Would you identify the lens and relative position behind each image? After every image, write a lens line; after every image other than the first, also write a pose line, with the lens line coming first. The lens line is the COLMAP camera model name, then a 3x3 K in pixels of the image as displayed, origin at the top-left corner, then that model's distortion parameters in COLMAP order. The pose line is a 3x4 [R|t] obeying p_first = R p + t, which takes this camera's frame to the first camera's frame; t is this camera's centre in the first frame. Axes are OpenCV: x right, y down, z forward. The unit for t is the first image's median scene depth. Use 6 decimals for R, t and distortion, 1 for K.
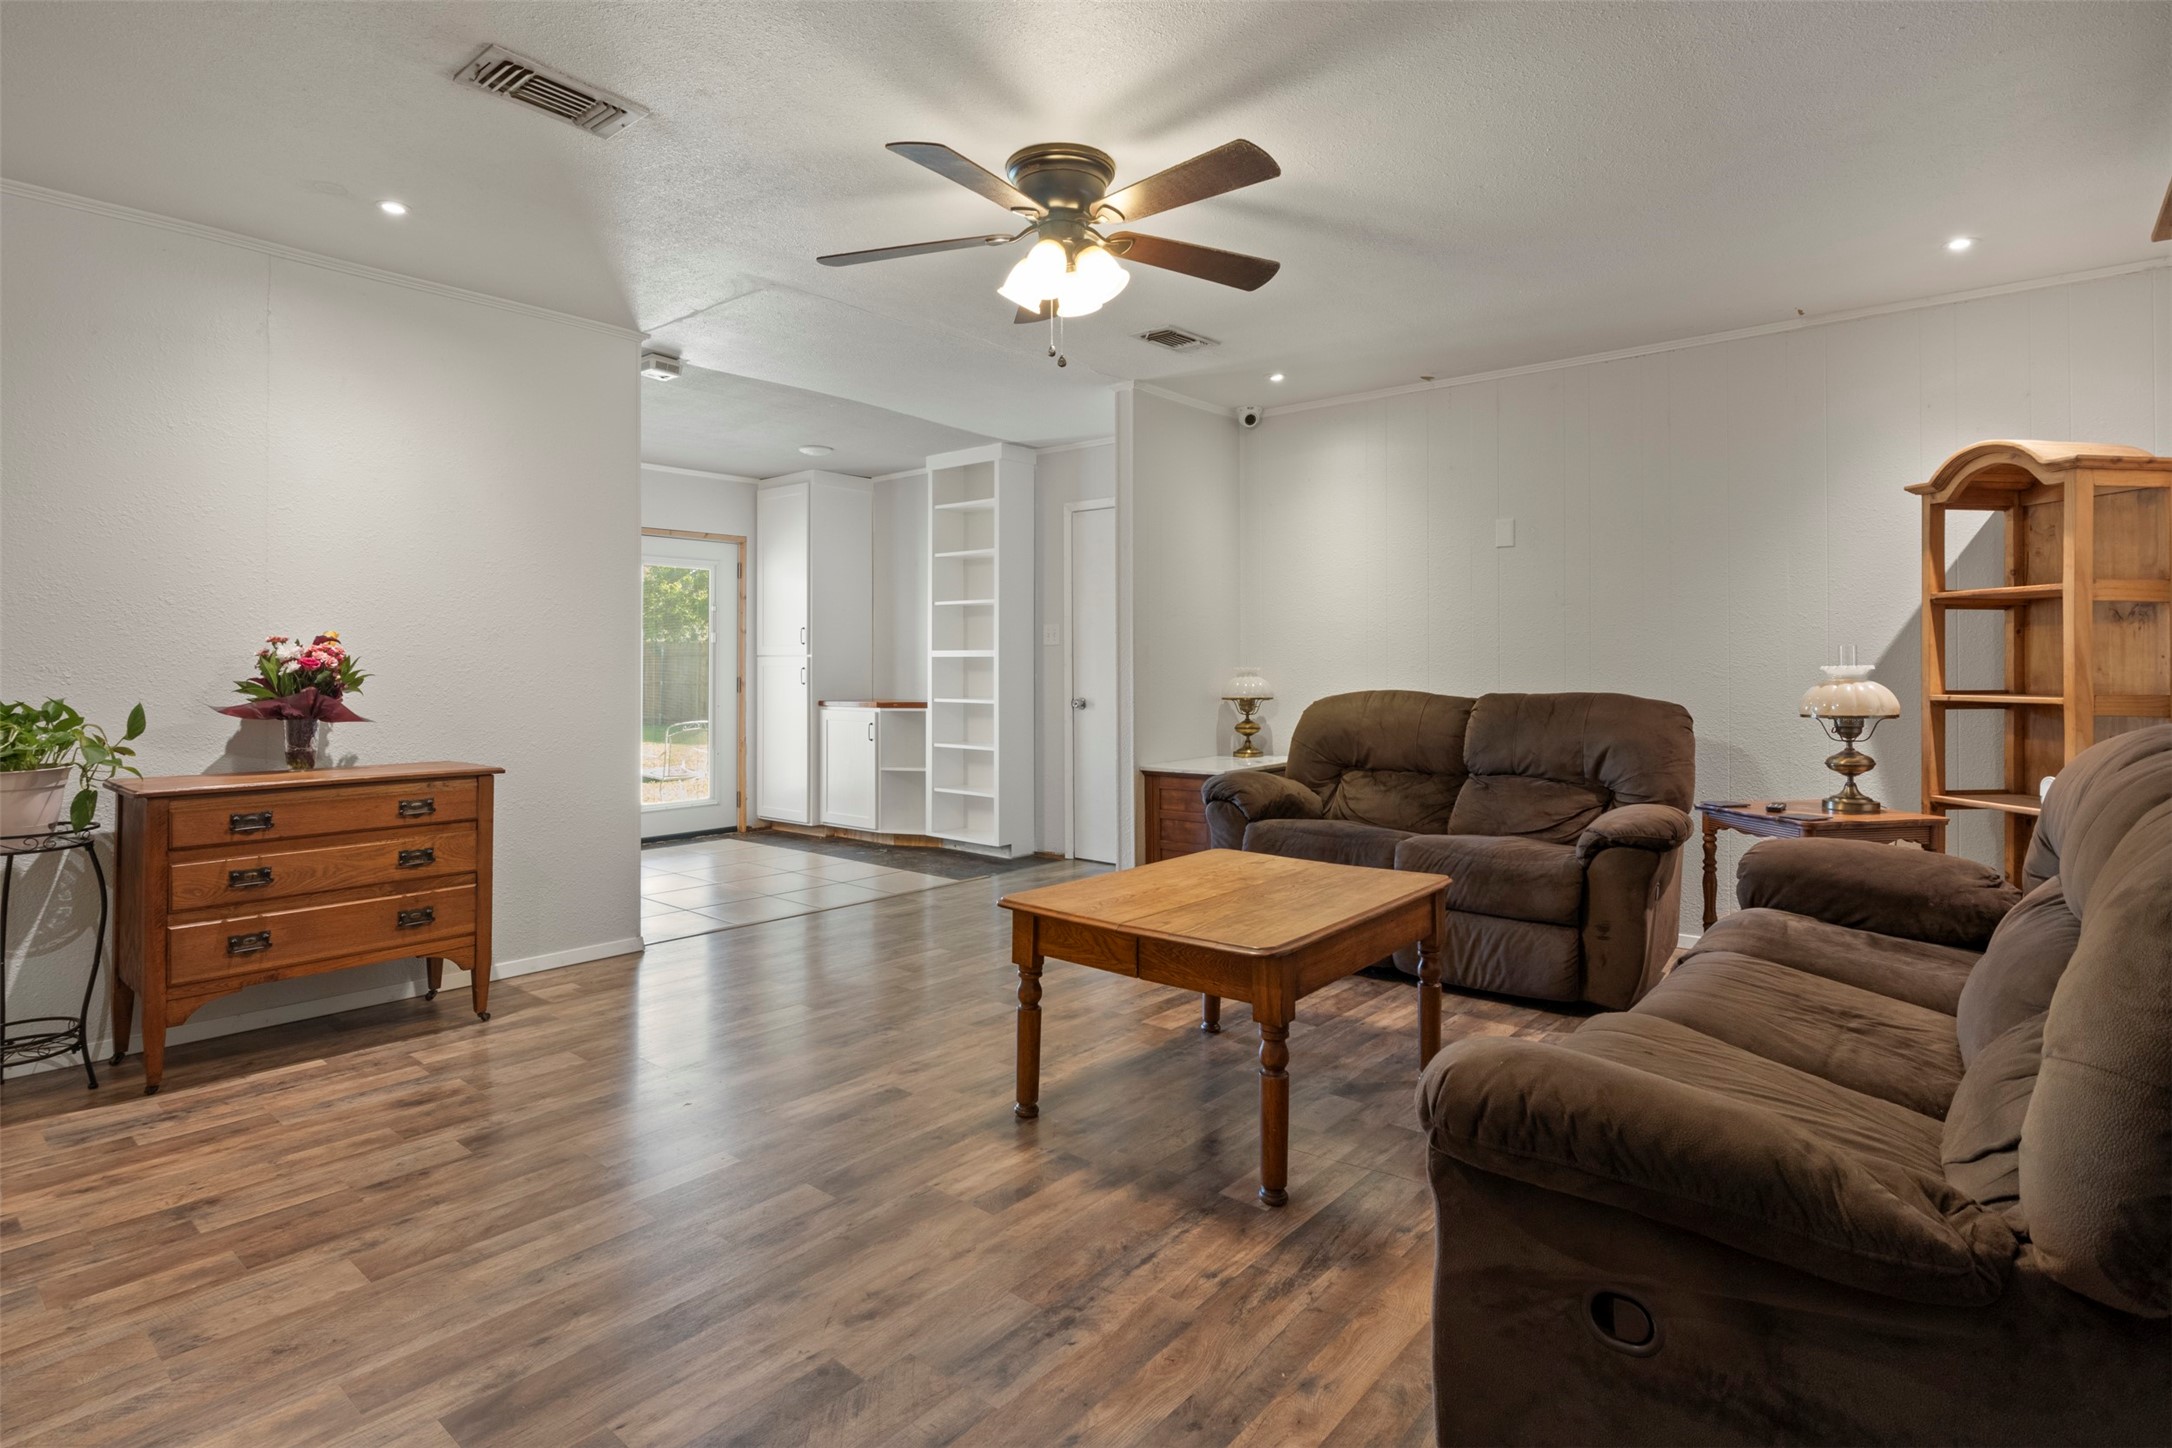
lens RADIAL K [[1100.2, 0, 1088.2], [0, 1100.2, 683.9], [0, 0, 1]] dist [-0.003147, -0.003325]
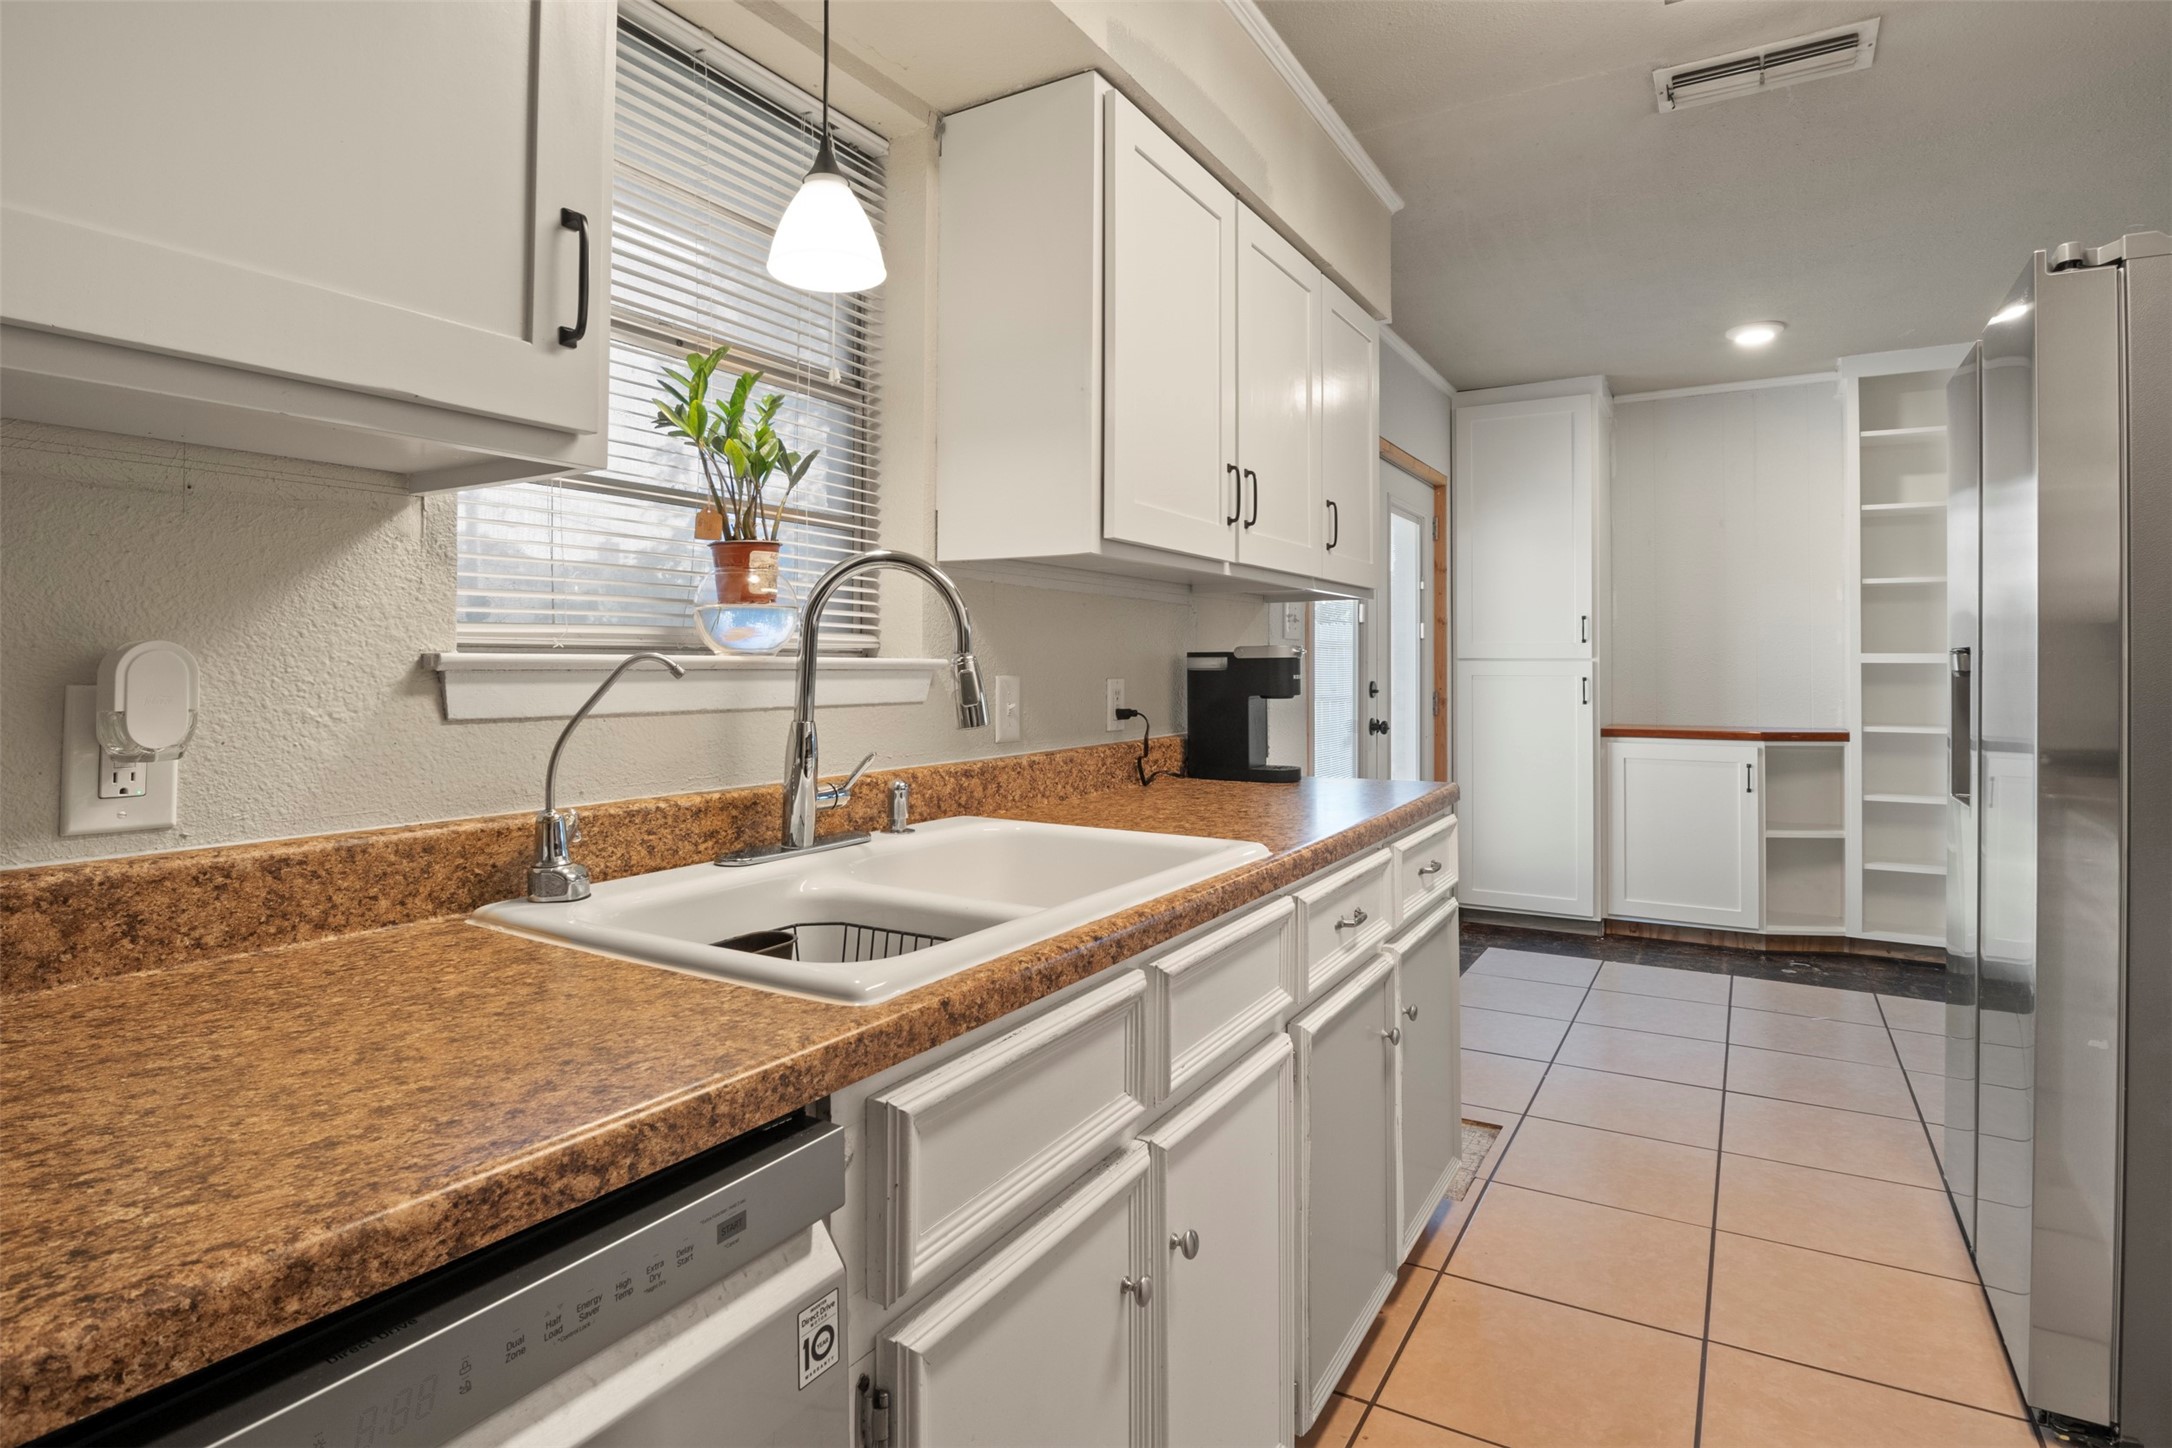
lens RADIAL K [[1138.9, 0, 1059.0], [0, 1138.9, 653.8], [0, 0, 1]] dist [-0.013572, -0.000423]
pose [[0.987986, 0.003023, 0.154516, -0.675292], [0.001244, 0.999621, -0.027512, -0.011348], [-0.154540, 0.027374, 0.987607, 0.384964]]
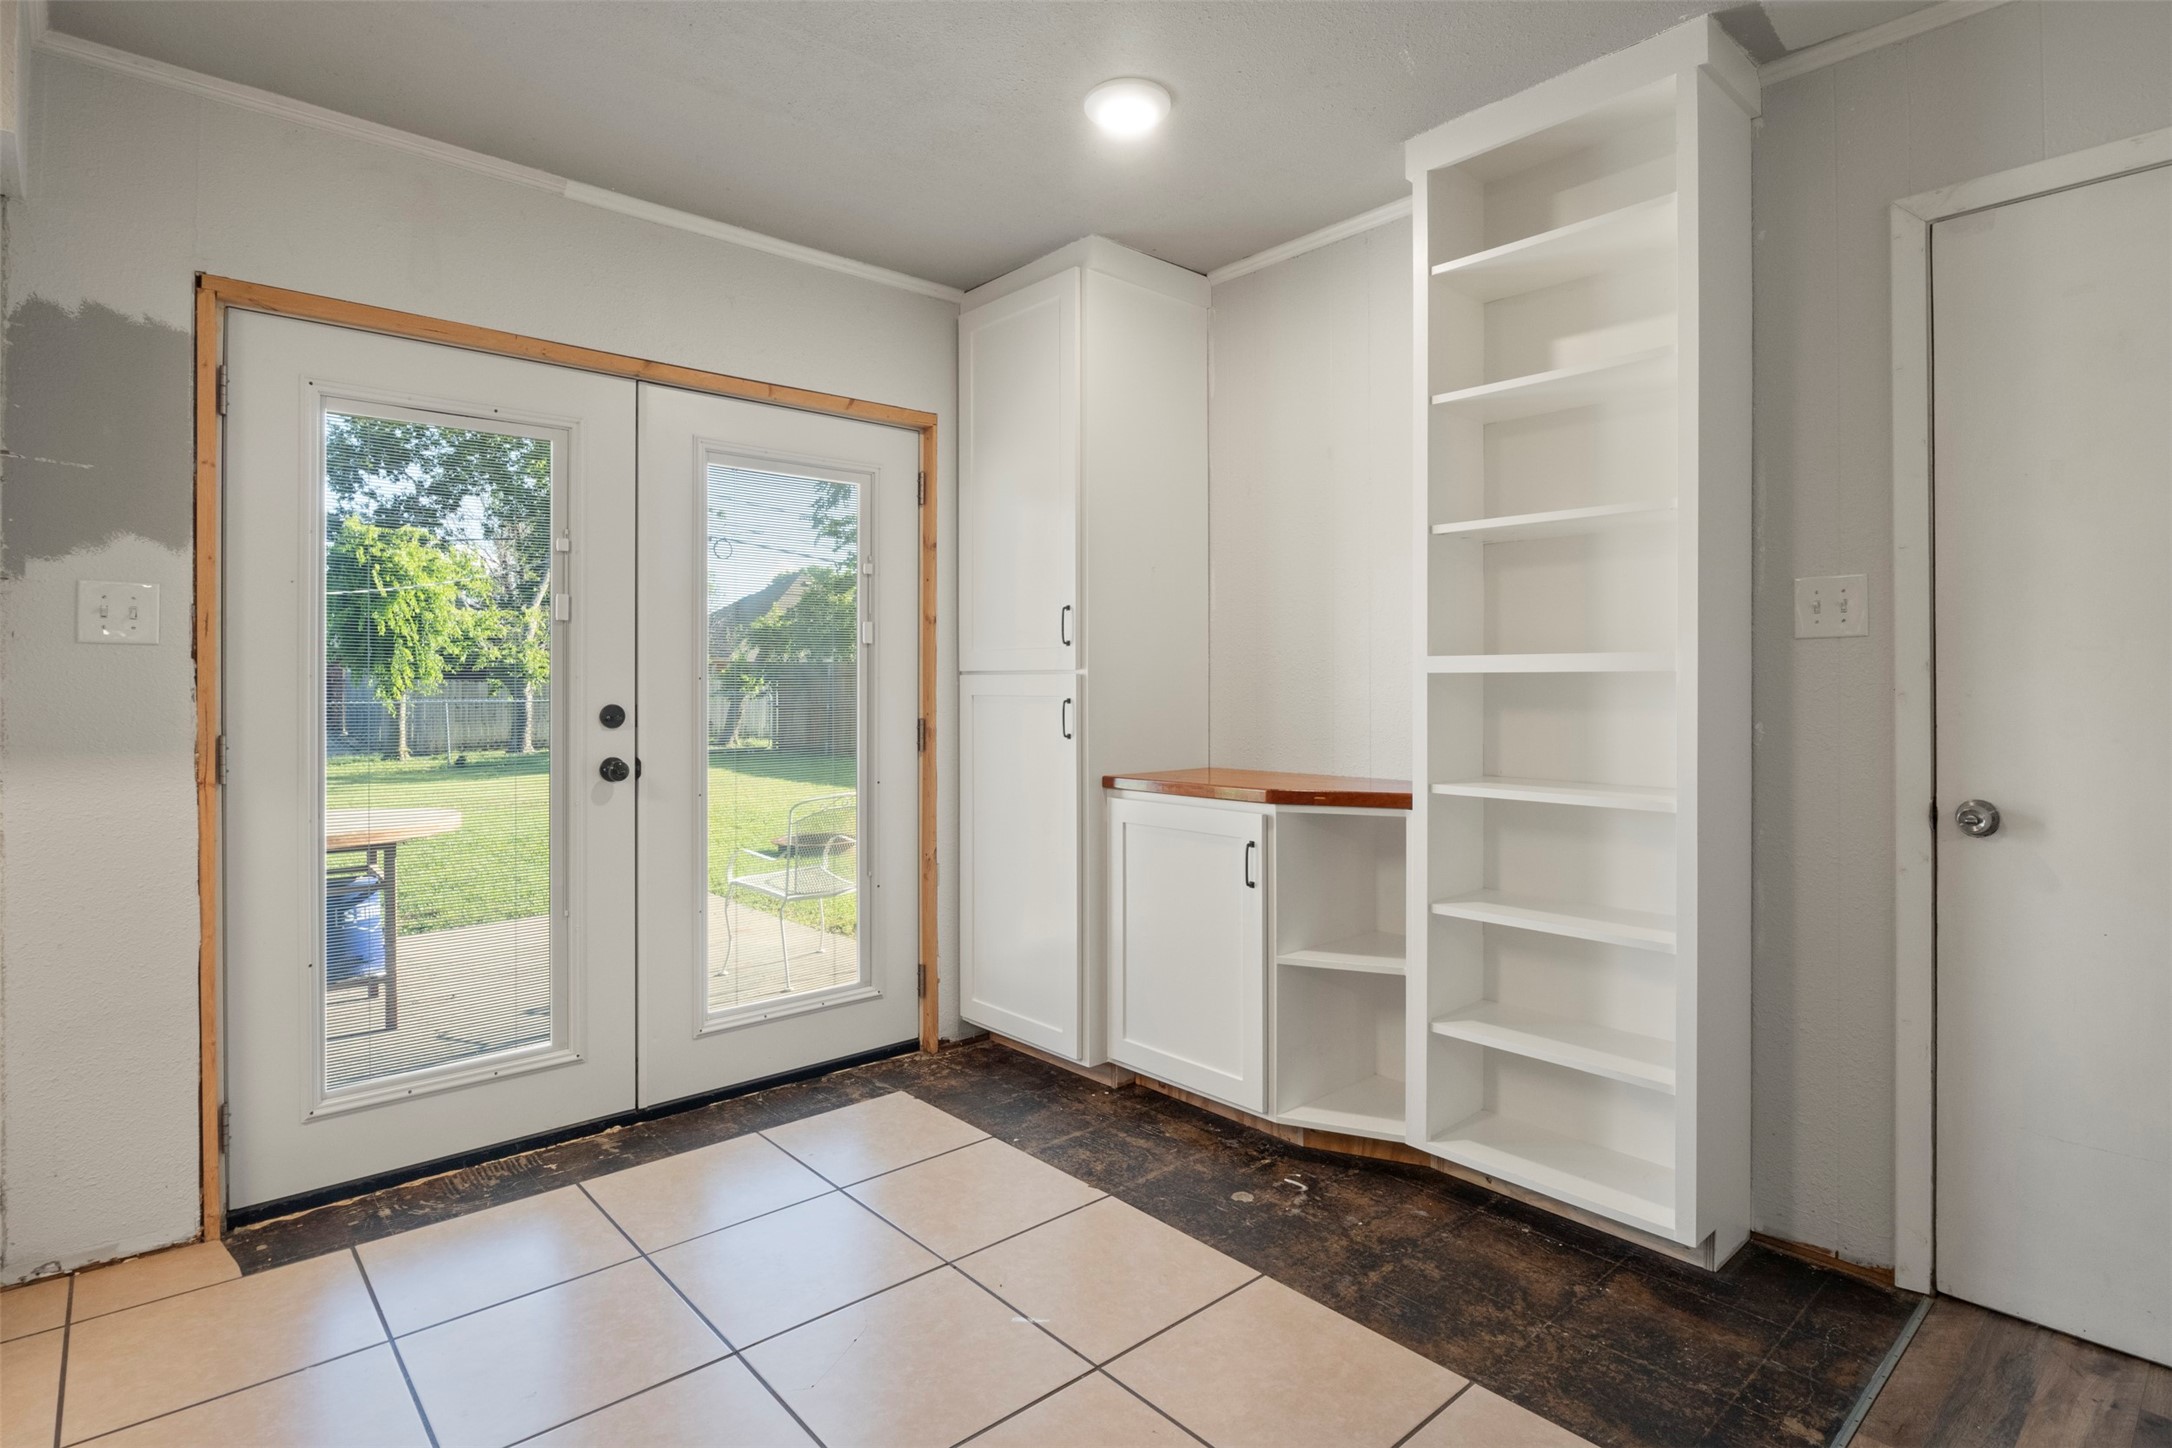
lens RADIAL K [[1100.2, 0, 1088.2], [0, 1100.2, 683.9], [0, 0, 1]] dist [-0.003147, -0.003325]
pose [[0.988582, -0.004025, -0.150633, -0.187193], [0.001374, 0.999842, -0.017697, -0.013383], [0.150680, 0.017288, 0.988431, 0.577187]]
